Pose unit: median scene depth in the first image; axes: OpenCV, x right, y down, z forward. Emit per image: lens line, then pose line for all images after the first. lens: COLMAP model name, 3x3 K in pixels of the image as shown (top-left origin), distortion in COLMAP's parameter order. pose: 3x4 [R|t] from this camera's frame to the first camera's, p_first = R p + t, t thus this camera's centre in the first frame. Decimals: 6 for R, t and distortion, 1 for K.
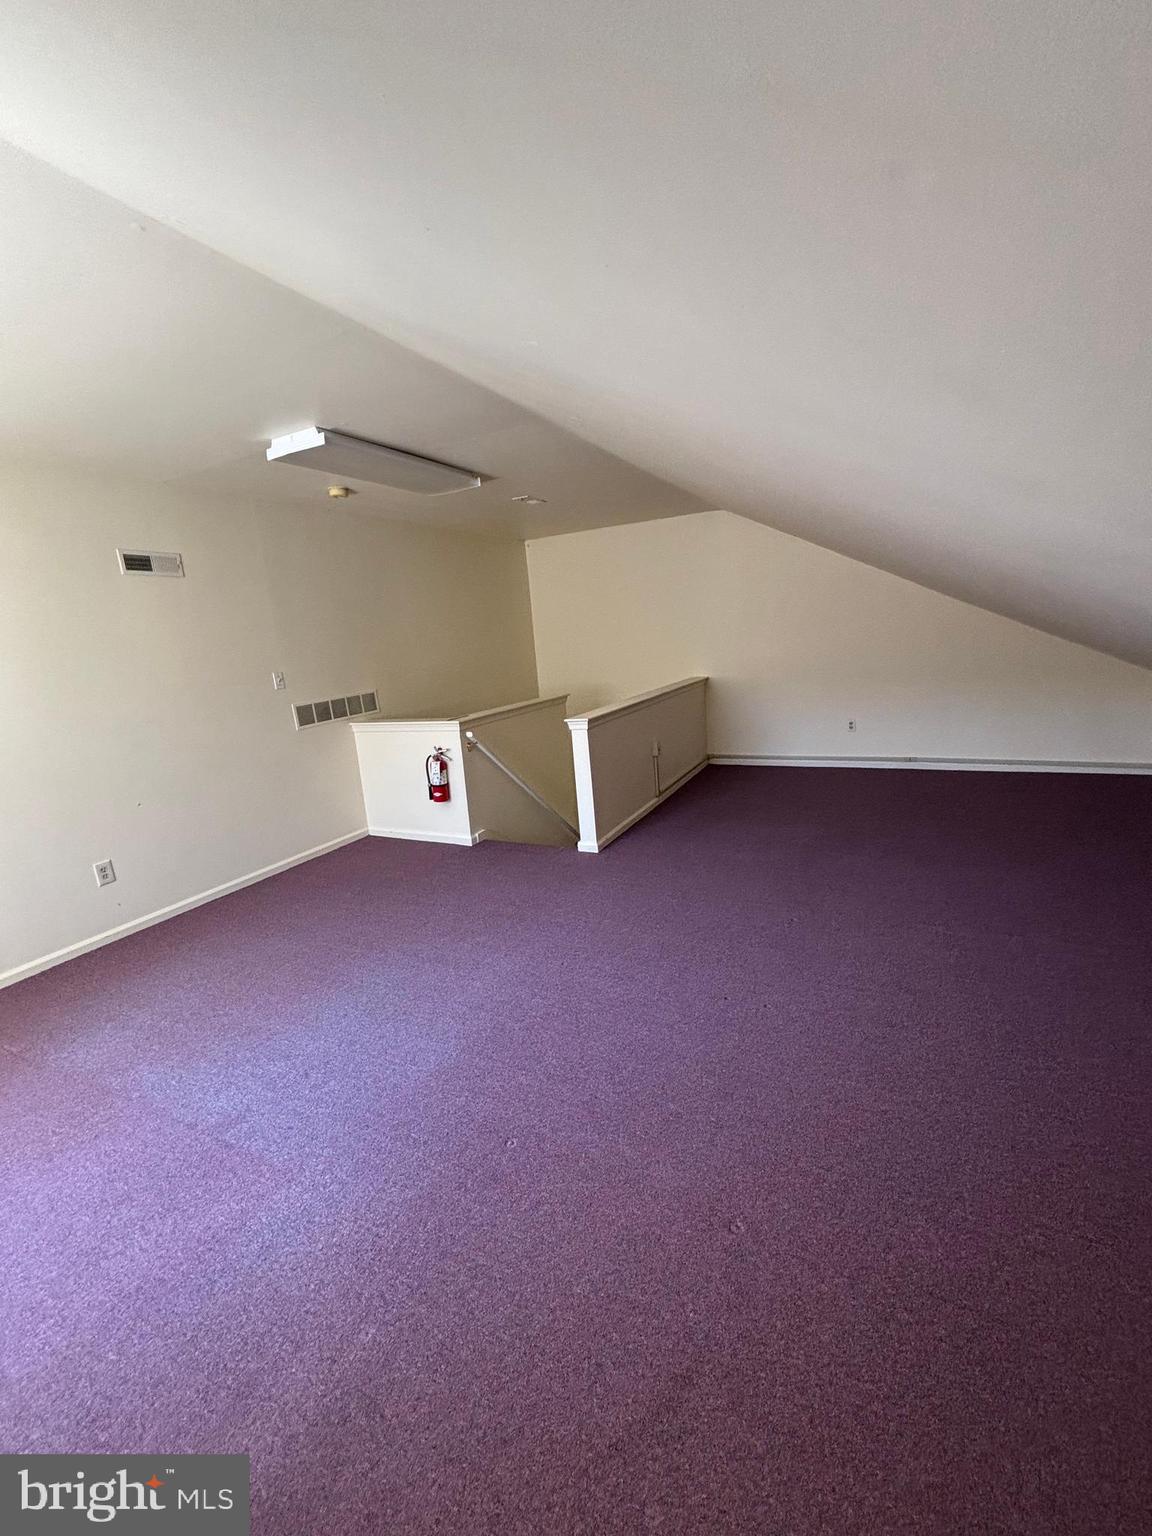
lens RADIAL K [[619.3, 0, 583.8], [0, 619.3, 770.7], [0, 0, 1]] dist [0.007832, -0.000533]
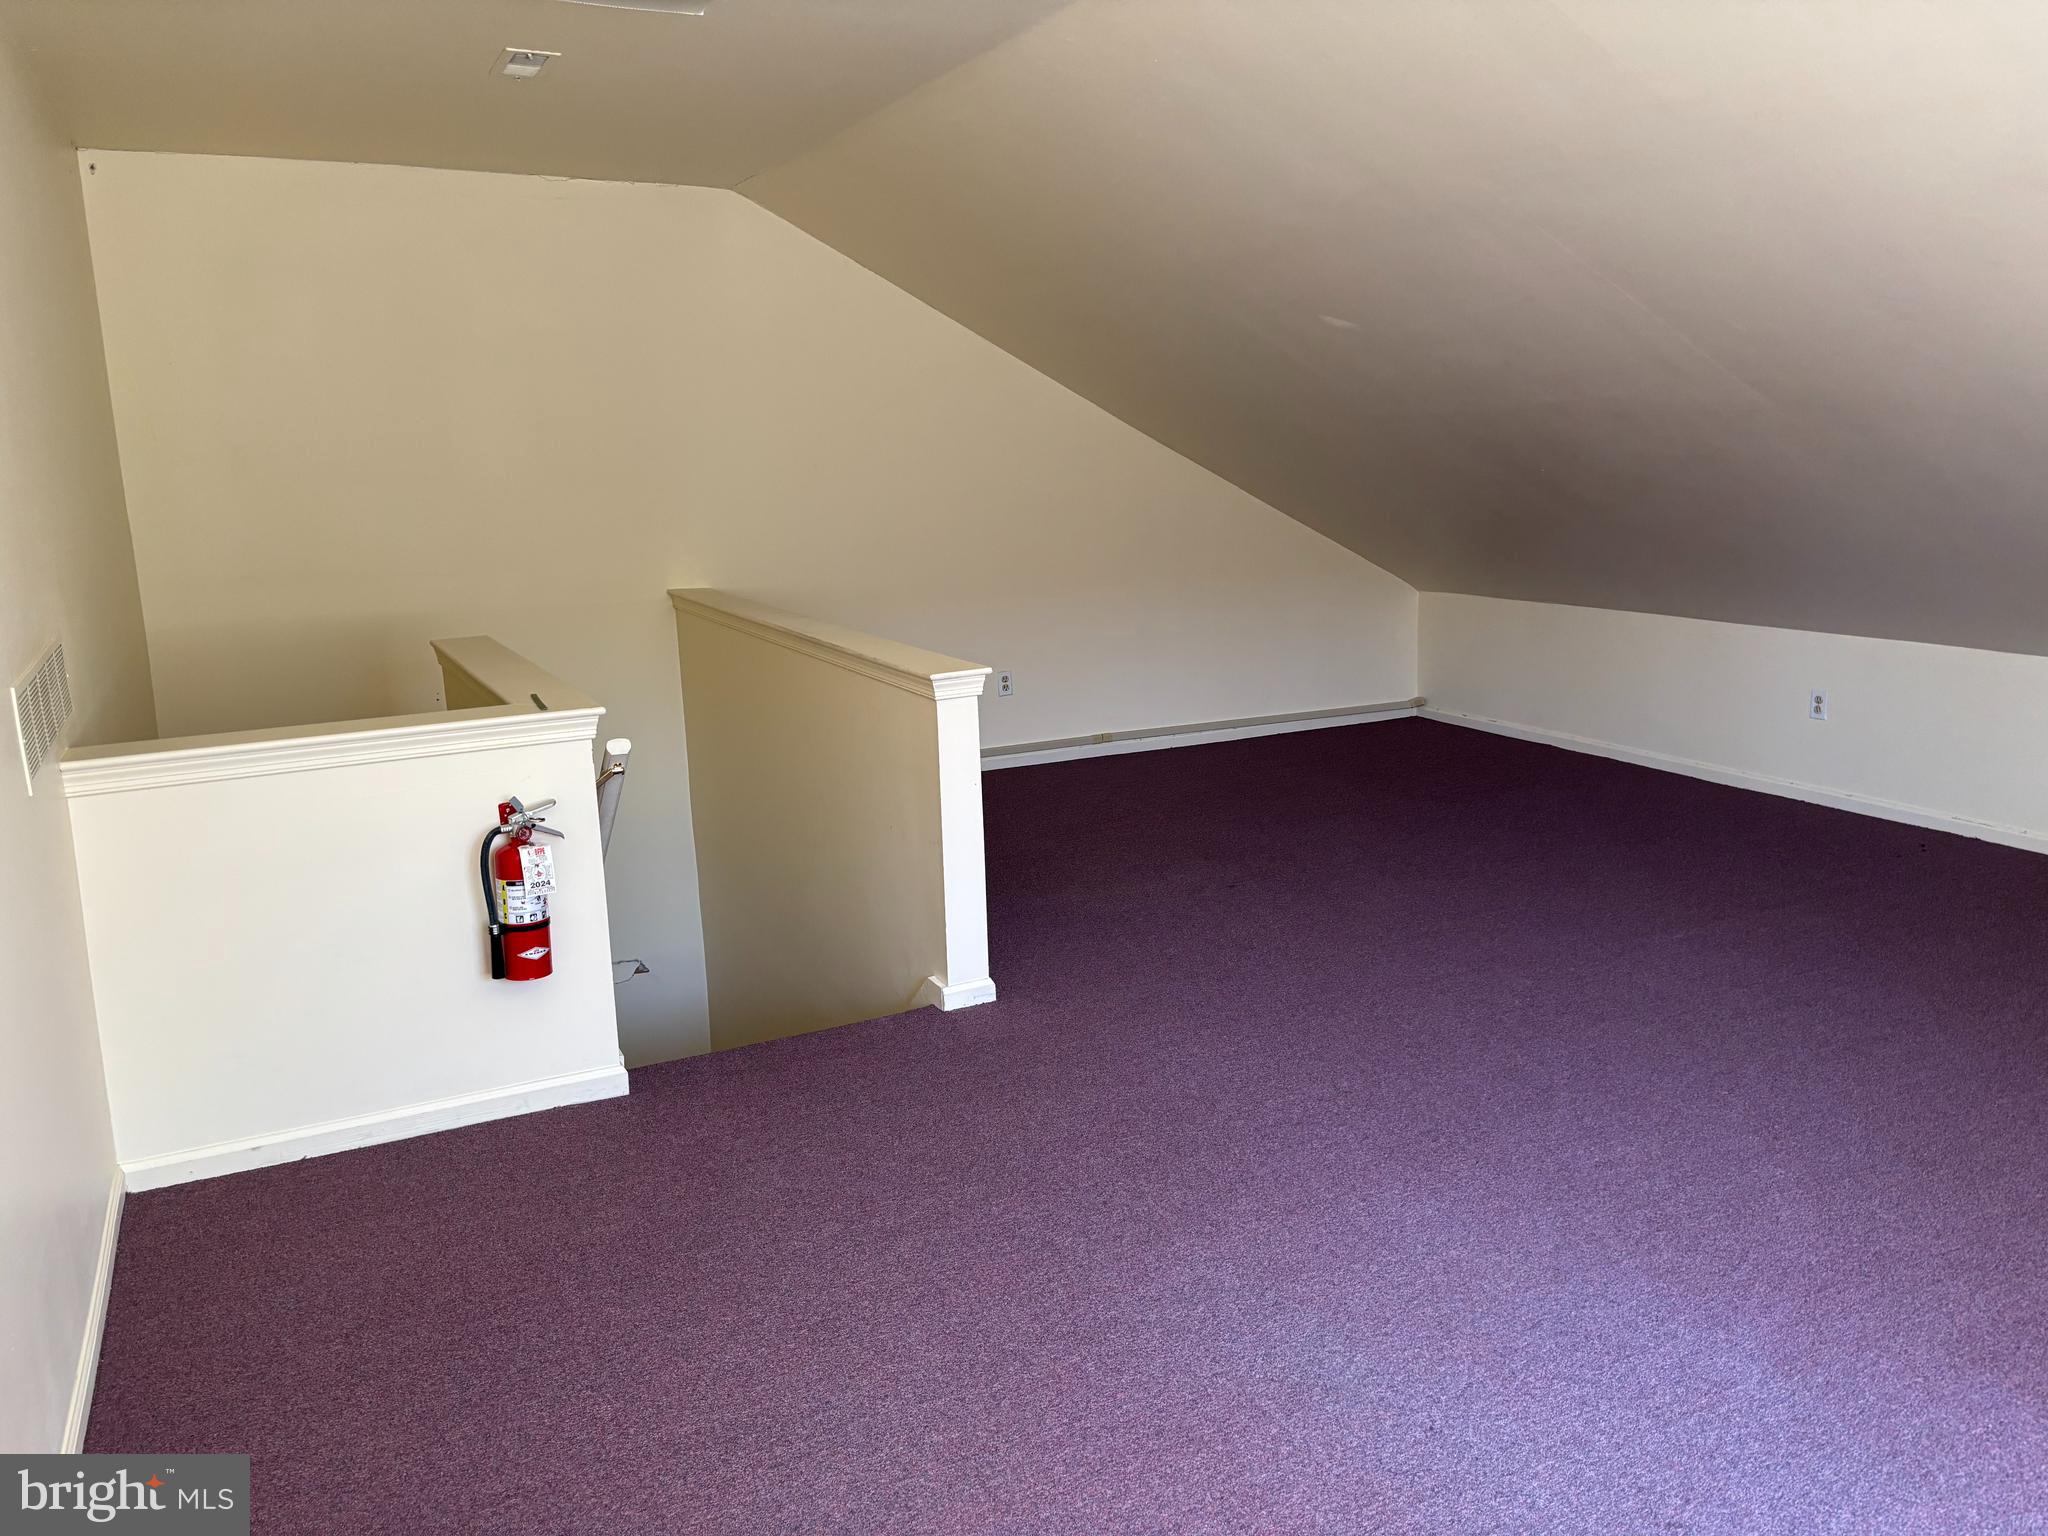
lens RADIAL K [[1553.1, 0, 1034.9], [0, 1553.1, 765.3], [0, 0, 1]] dist [0.056441, -0.041120]
pose [[0.585851, -0.100206, 0.804200, -0.715068], [0.150390, 0.988533, 0.013617, -0.027064], [-0.796342, 0.112967, 0.594203, 0.340538]]
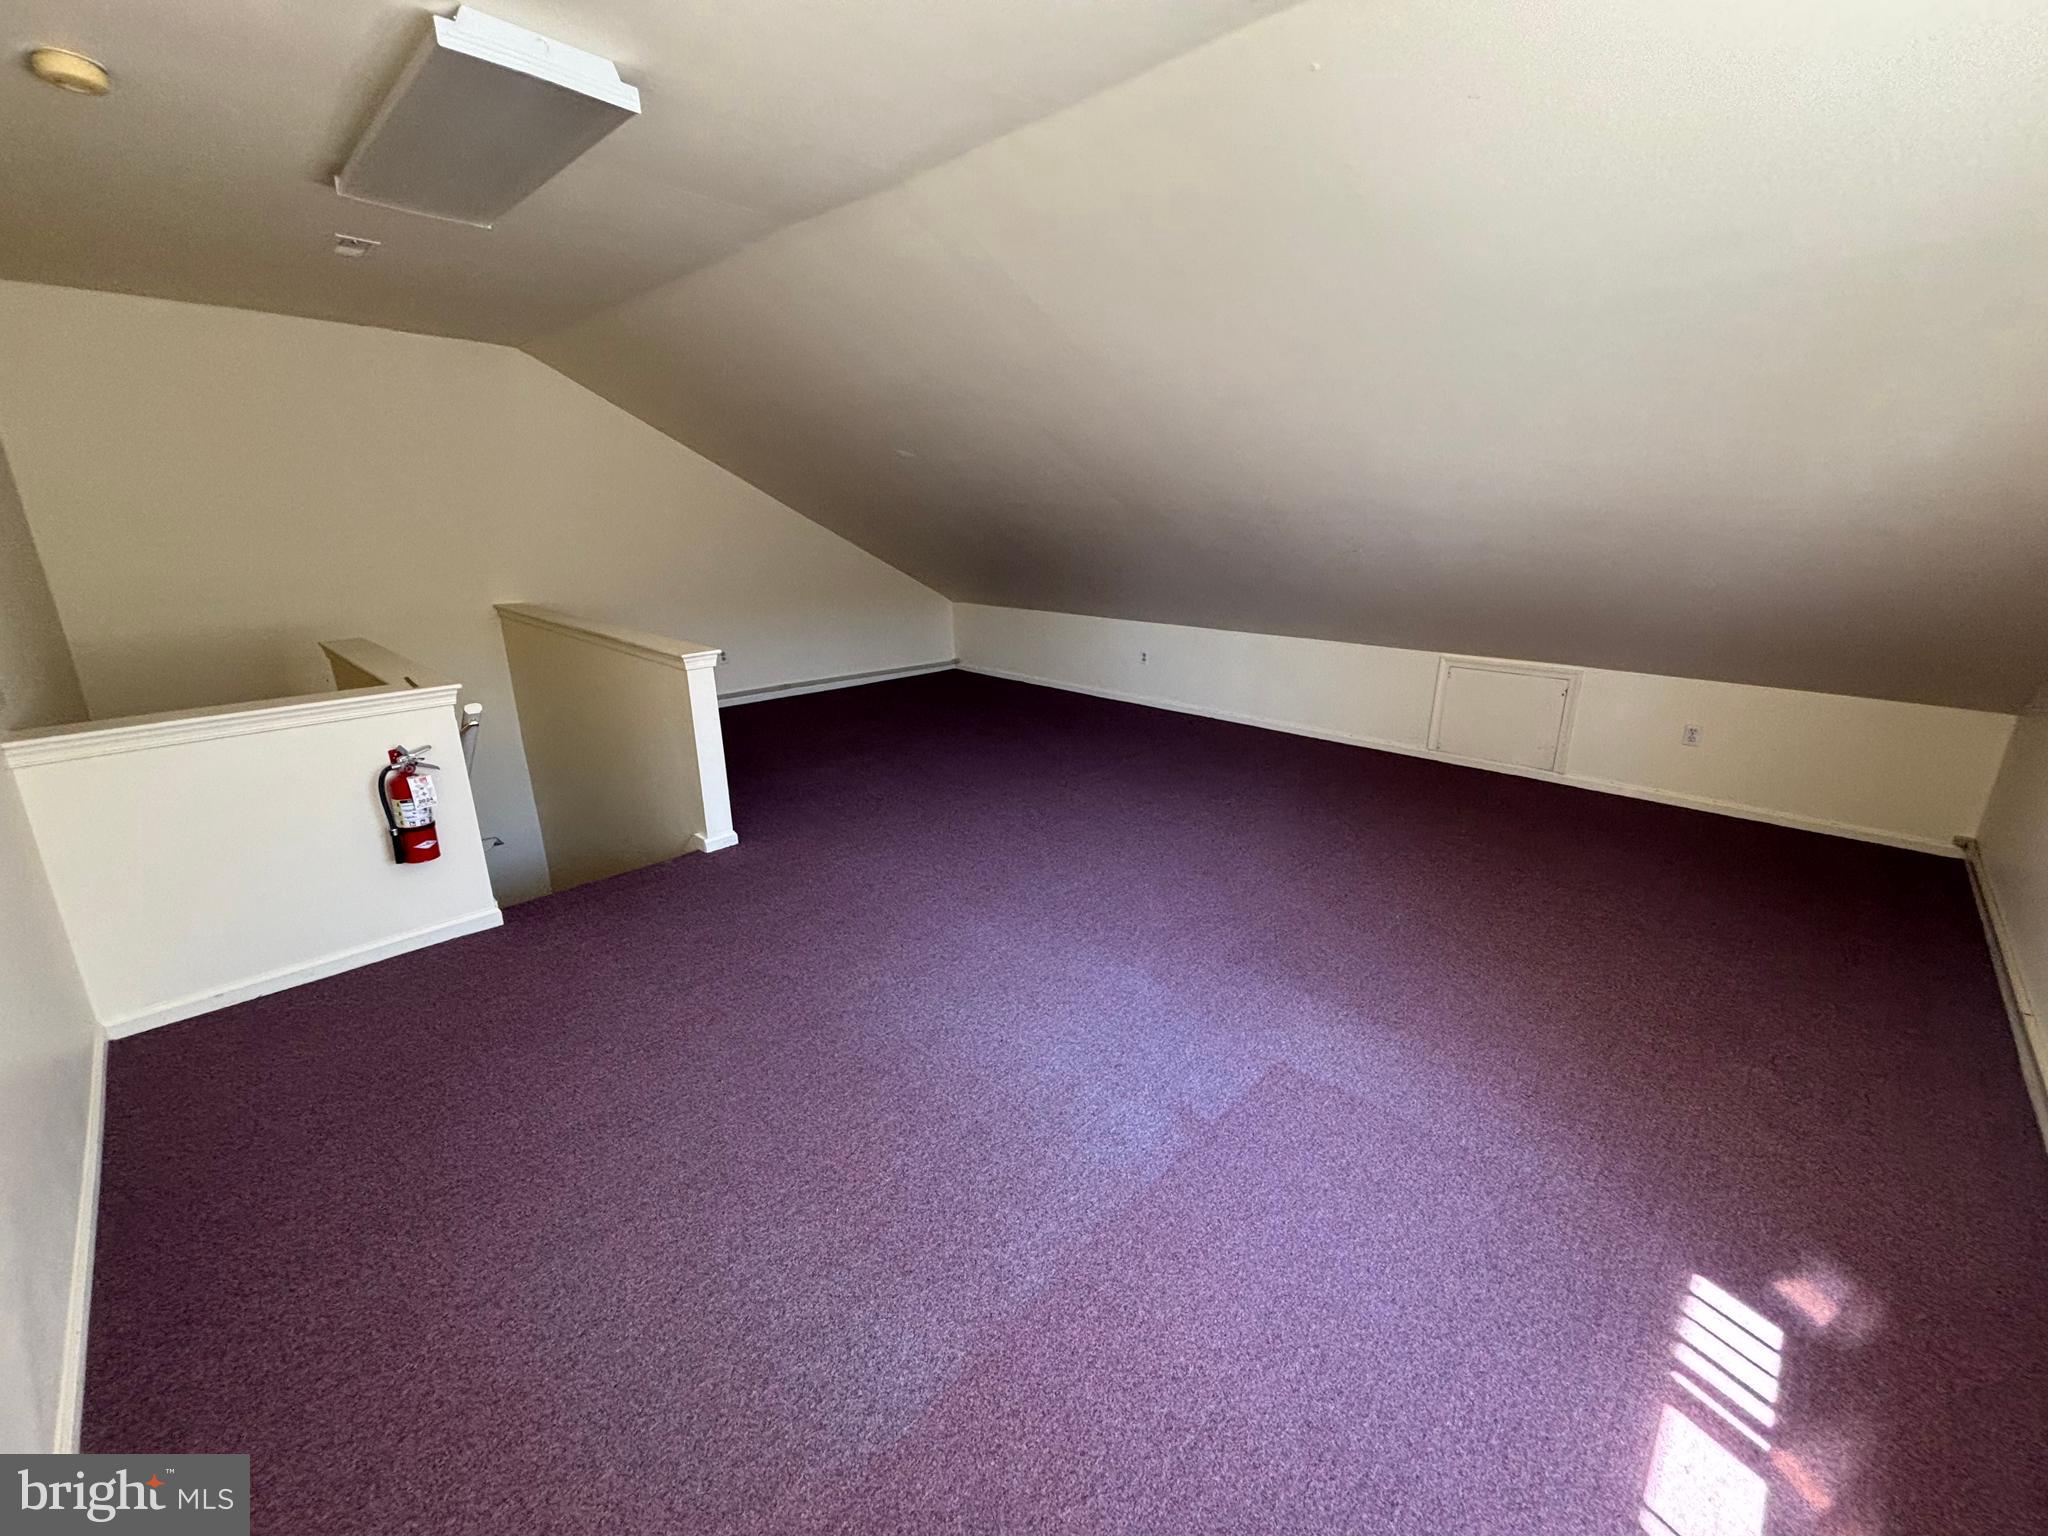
lens RADIAL K [[825.7, 0, 1022.0], [0, 825.7, 760.6], [0, 0, 1]] dist [0.007832, -0.000533]
pose [[0.288038, -0.195954, 0.937356, -0.700674], [0.183418, 0.972007, 0.146836, -0.034129], [-0.939889, 0.129633, 0.315916, 0.366929]]
